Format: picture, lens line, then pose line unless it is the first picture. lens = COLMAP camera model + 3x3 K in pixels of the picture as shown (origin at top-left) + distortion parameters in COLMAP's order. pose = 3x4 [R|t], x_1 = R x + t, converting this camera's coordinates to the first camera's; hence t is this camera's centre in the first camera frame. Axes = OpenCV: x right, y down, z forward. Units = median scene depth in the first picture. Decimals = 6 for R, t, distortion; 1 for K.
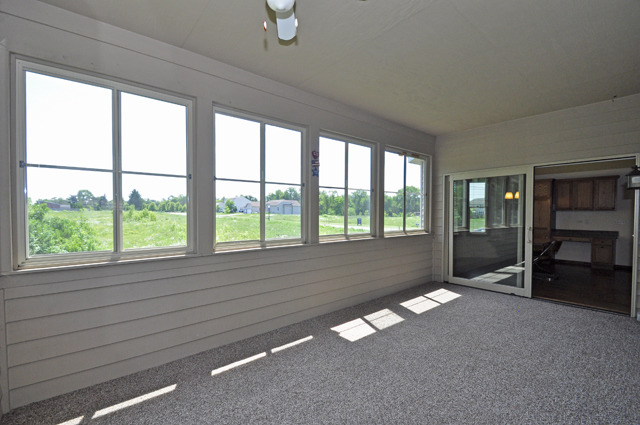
lens RADIAL K [[279.6, 0, 309.0], [0, 279.6, 221.1], [0, 0, 1]] dist [0.018055, -0.017836]
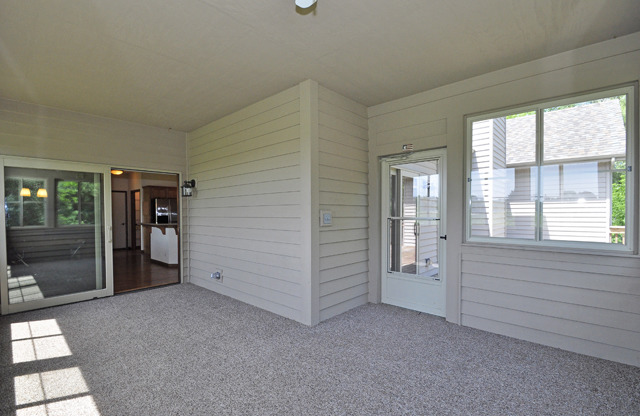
lens RADIAL K [[286.3, 0, 309.8], [0, 286.3, 216.8], [0, 0, 1]] dist [-0.005297, -0.001272]
pose [[-0.145509, -0.008083, 0.989324, -0.366809], [0.029035, 0.999501, 0.012437, -0.005524], [-0.988931, 0.030535, -0.145202, 0.461937]]
